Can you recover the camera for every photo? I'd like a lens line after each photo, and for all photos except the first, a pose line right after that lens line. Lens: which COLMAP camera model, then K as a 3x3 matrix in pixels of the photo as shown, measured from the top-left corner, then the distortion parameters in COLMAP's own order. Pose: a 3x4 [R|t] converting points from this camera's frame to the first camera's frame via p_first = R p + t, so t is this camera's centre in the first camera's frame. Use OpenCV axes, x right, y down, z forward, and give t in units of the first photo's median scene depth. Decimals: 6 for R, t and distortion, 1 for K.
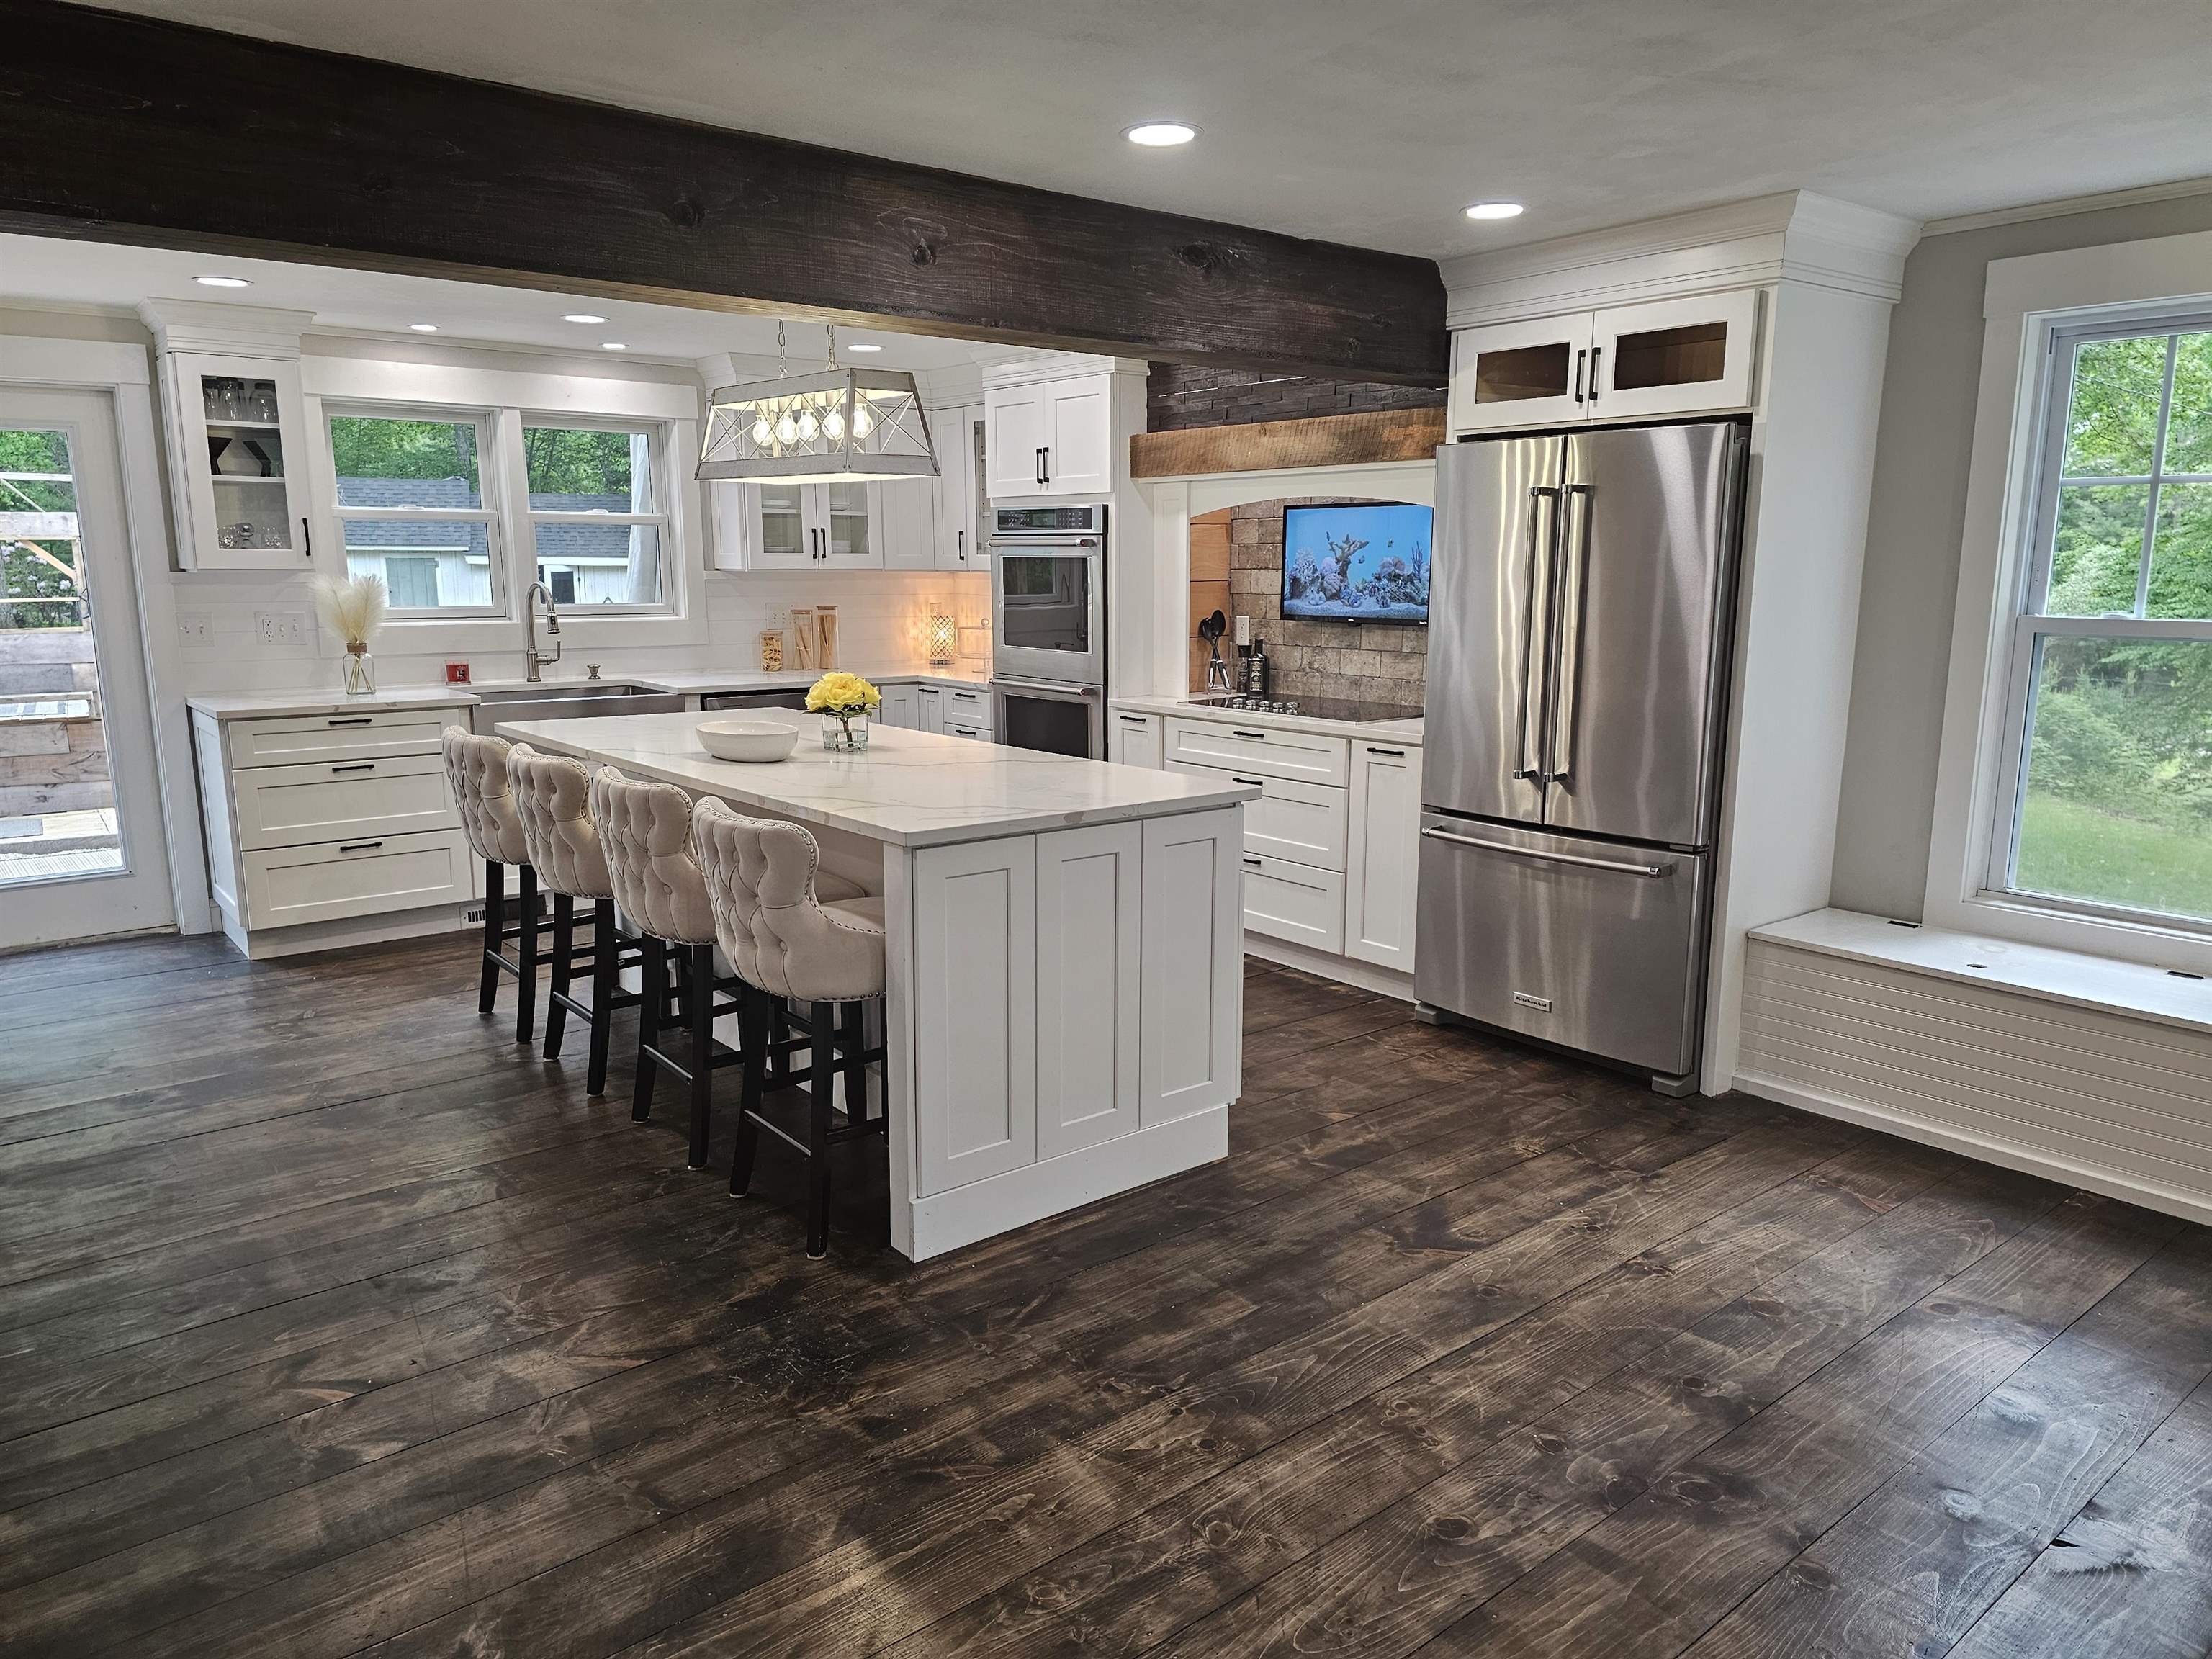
lens RADIAL K [[1482.3, 0, 1115.5], [0, 1482.3, 834.2], [0, 0, 1]] dist [0.056891, -0.044337]
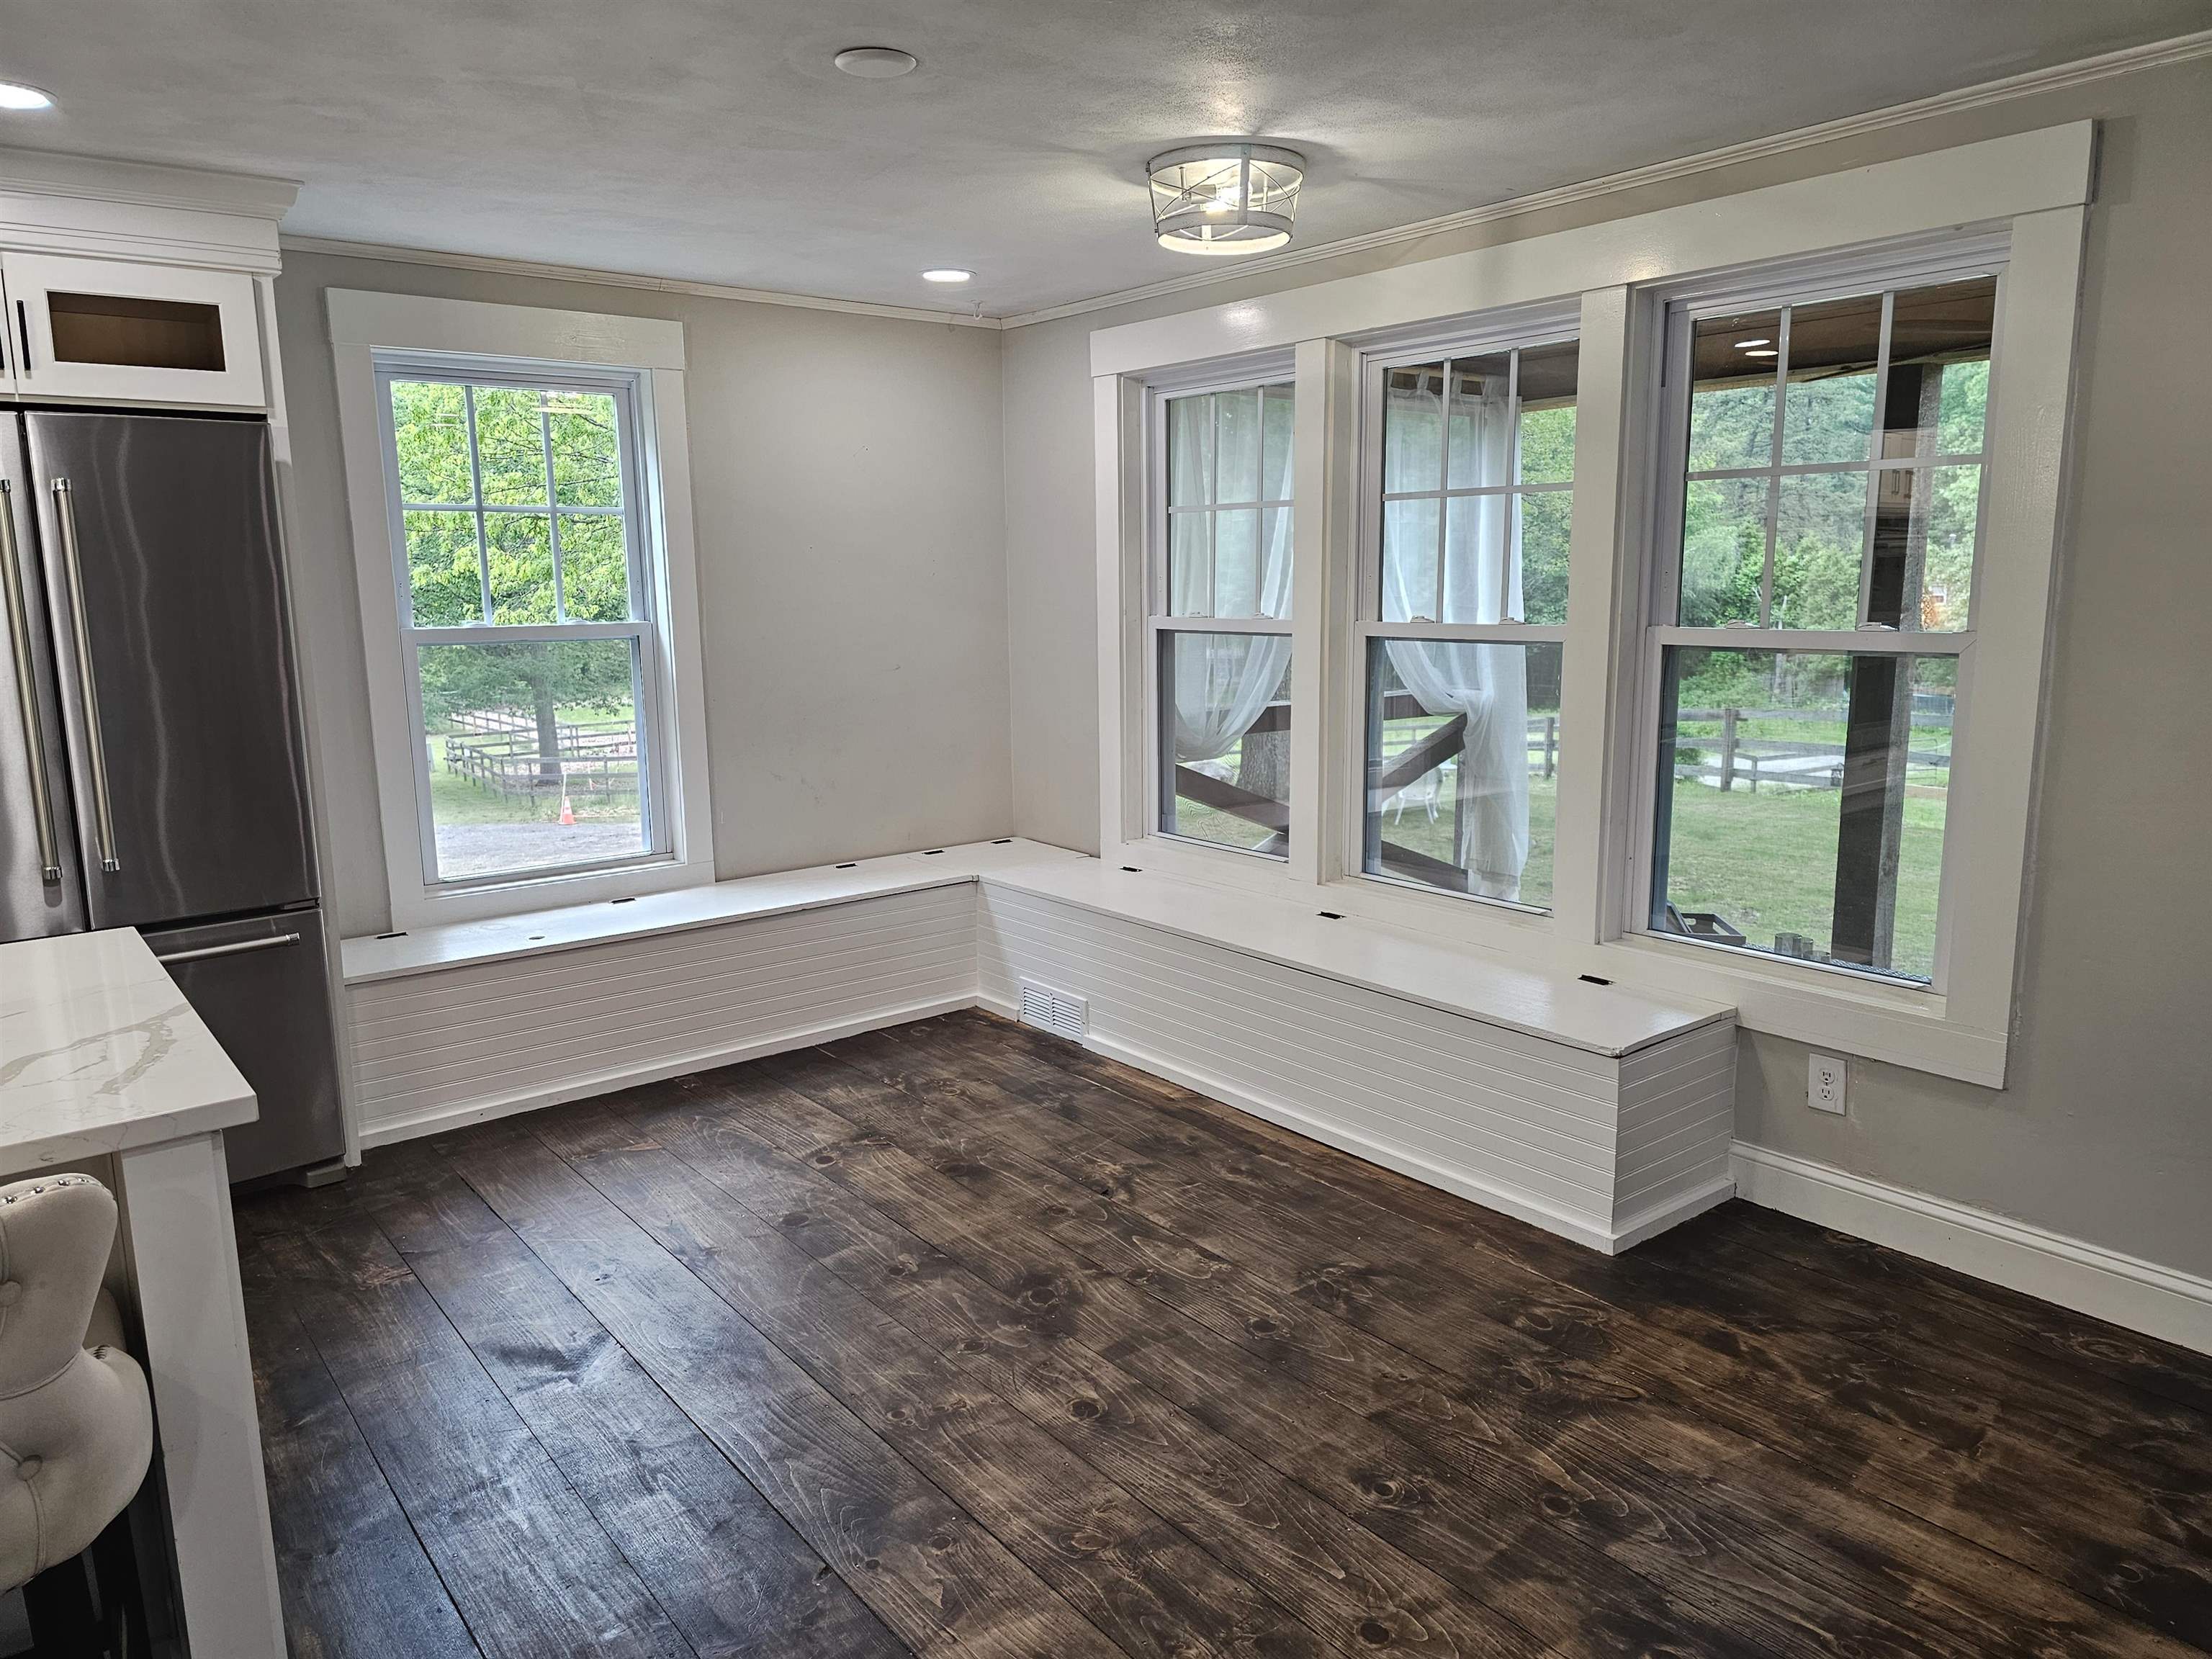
lens RADIAL K [[1482.3, 0, 1106.8], [0, 1482.3, 822.4], [0, 0, 1]] dist [0.056891, -0.044337]
pose [[0.013733, -0.171458, 0.985096, -0.748916], [0.196035, 0.966531, 0.165493, -0.143133], [-0.980501, 0.190841, 0.046885, 0.766997]]
